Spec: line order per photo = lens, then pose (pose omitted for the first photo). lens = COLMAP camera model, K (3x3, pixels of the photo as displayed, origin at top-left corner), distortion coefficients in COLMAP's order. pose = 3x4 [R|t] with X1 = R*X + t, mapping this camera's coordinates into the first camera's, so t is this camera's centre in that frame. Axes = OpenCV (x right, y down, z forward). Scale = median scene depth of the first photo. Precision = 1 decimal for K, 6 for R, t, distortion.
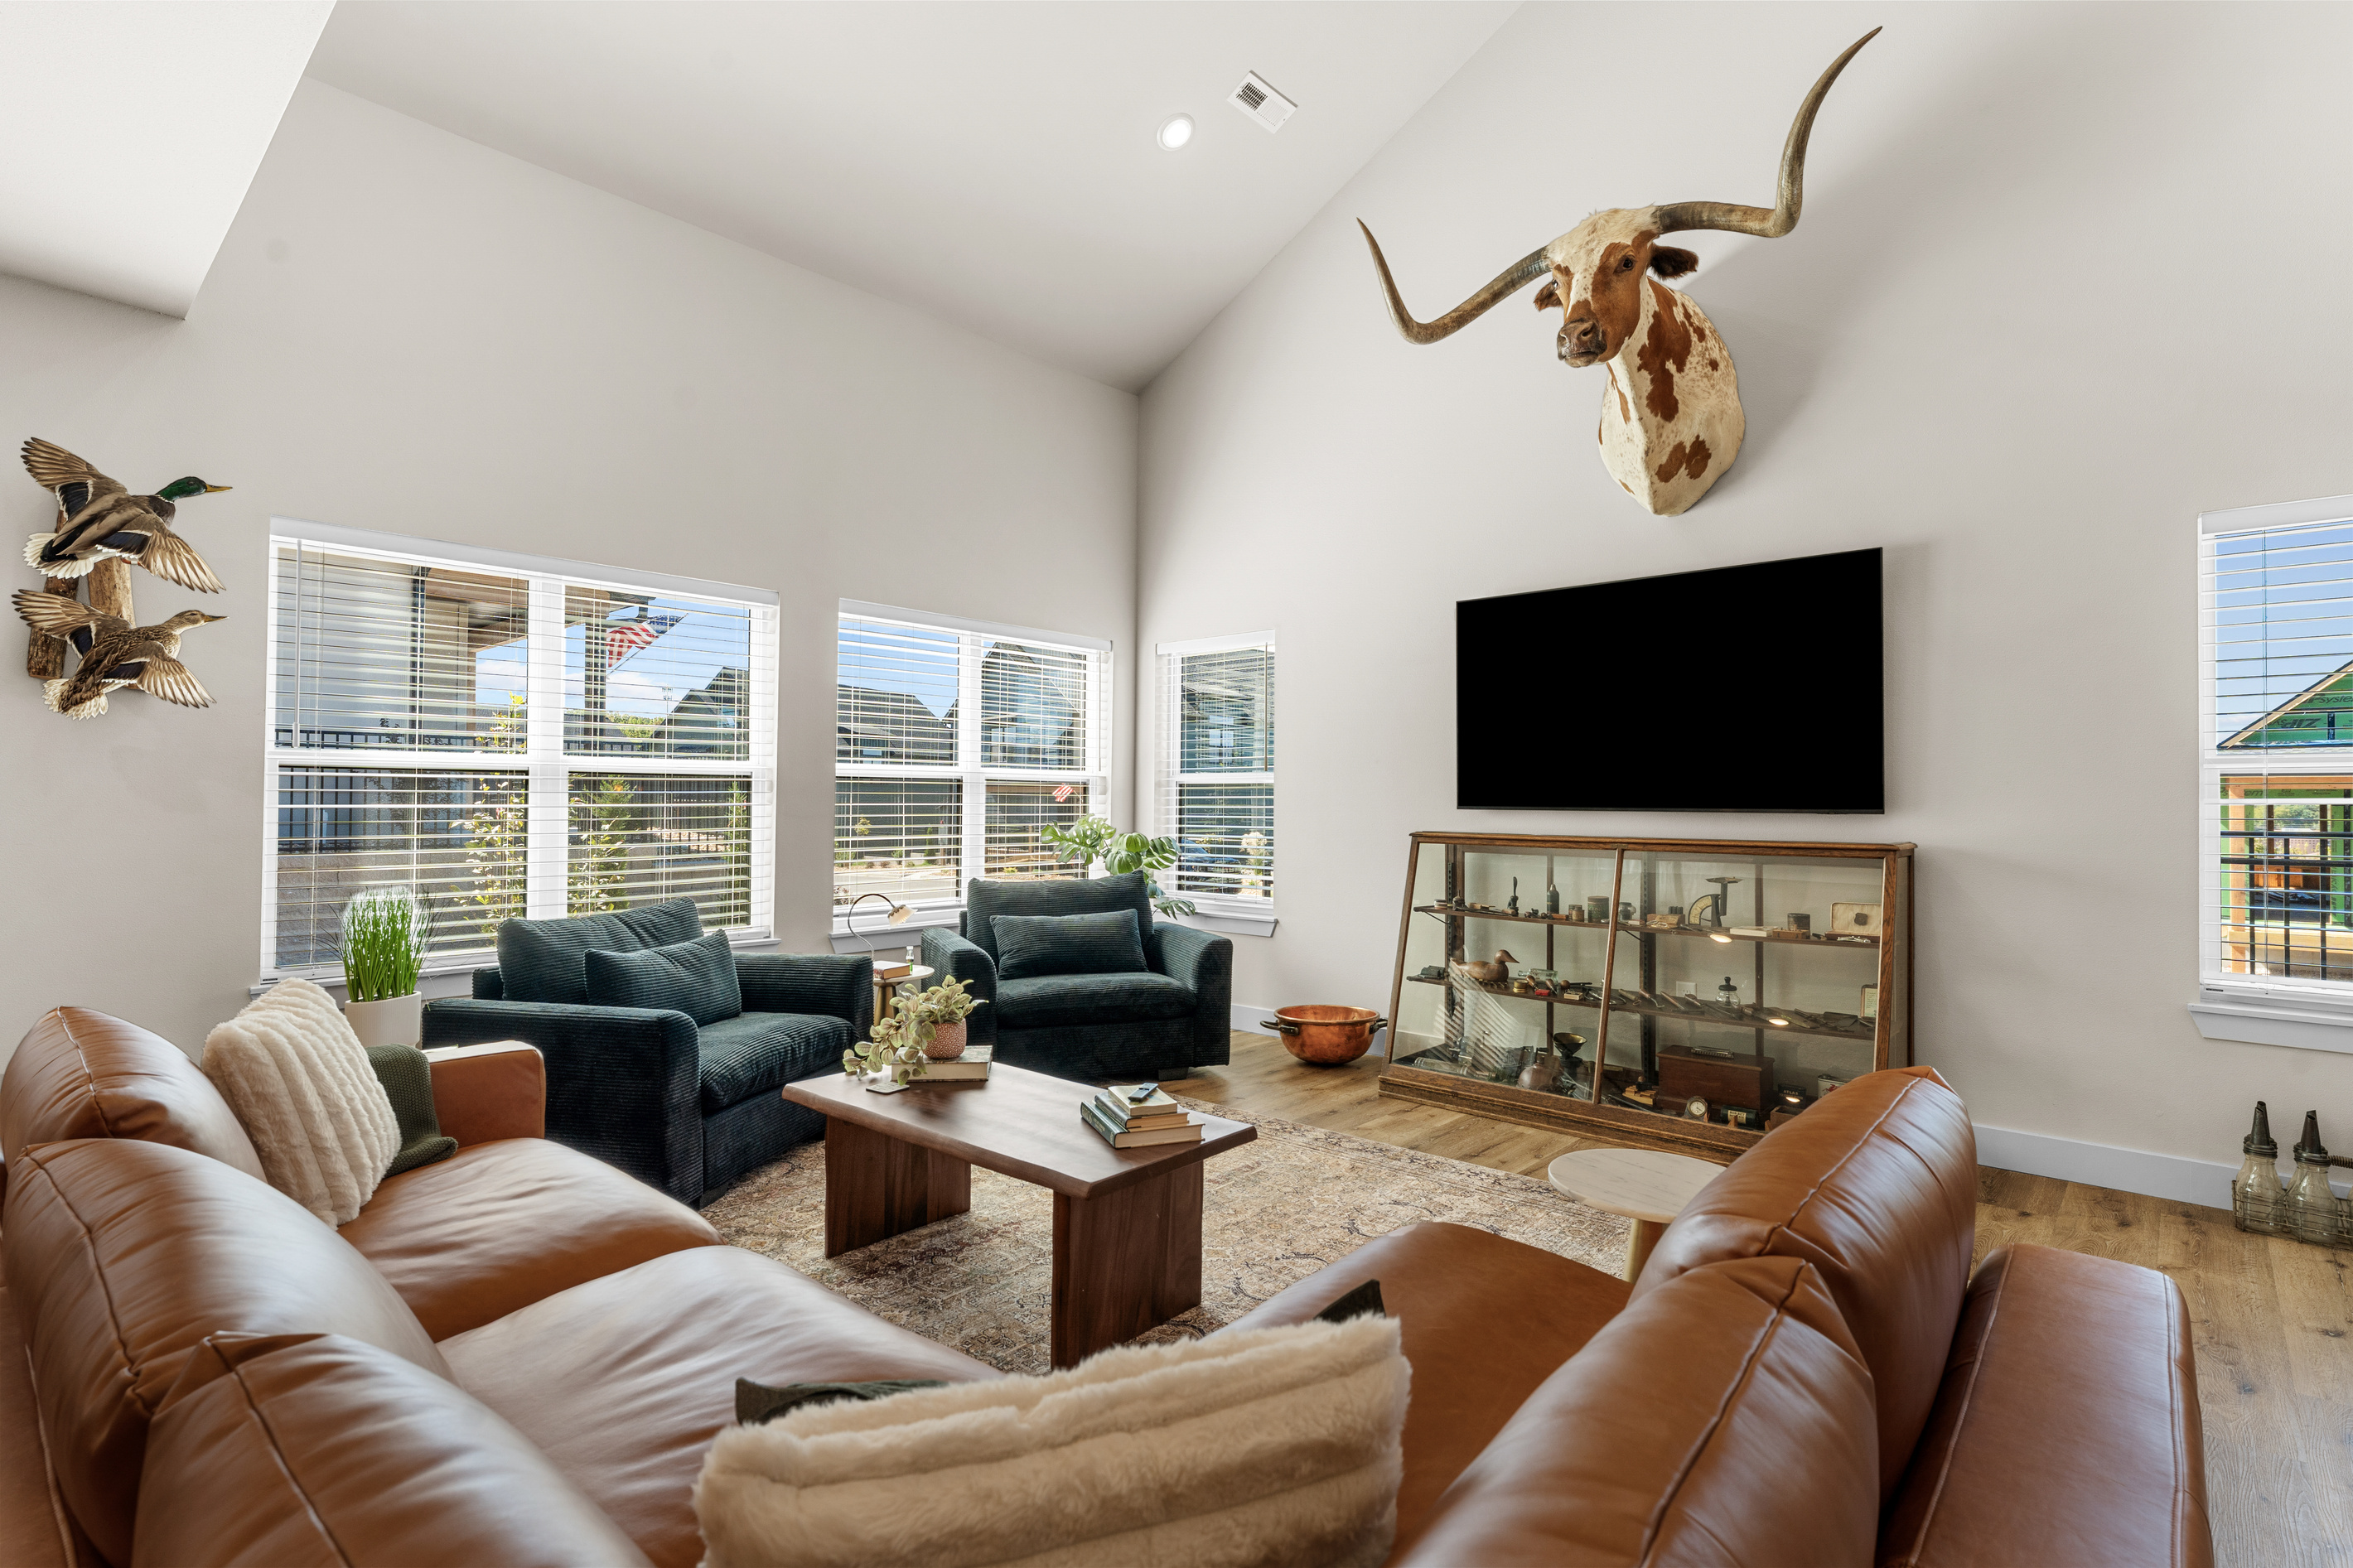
lens RADIAL K [[1106.7, 0, 1166.8], [0, 1106.7, 789.5], [0, 0, 1]] dist [-0.003585, 0.000680]
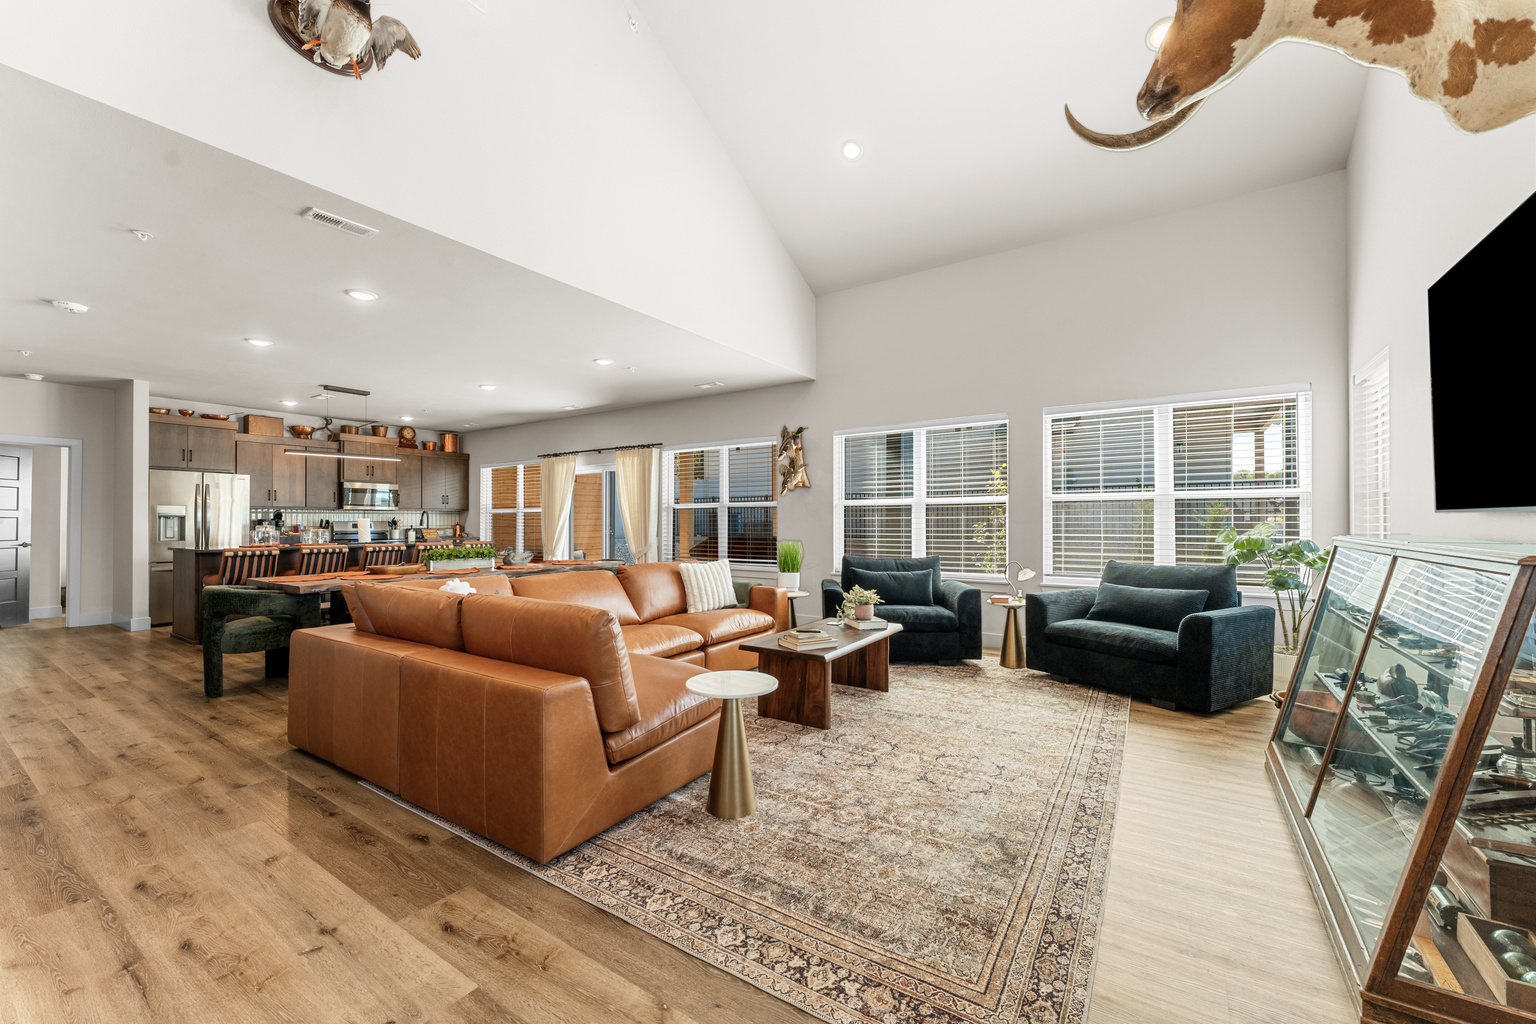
lens RADIAL K [[611.5, 0, 760.4], [0, 611.5, 515.1], [0, 0, 1]] dist [-0.001355, 0.000362]
pose [[0.144906, -0.014353, -0.989341, 0.844891], [0.015080, 0.999811, -0.012296, 0.021141], [0.989331, -0.013138, 0.145095, 0.455163]]
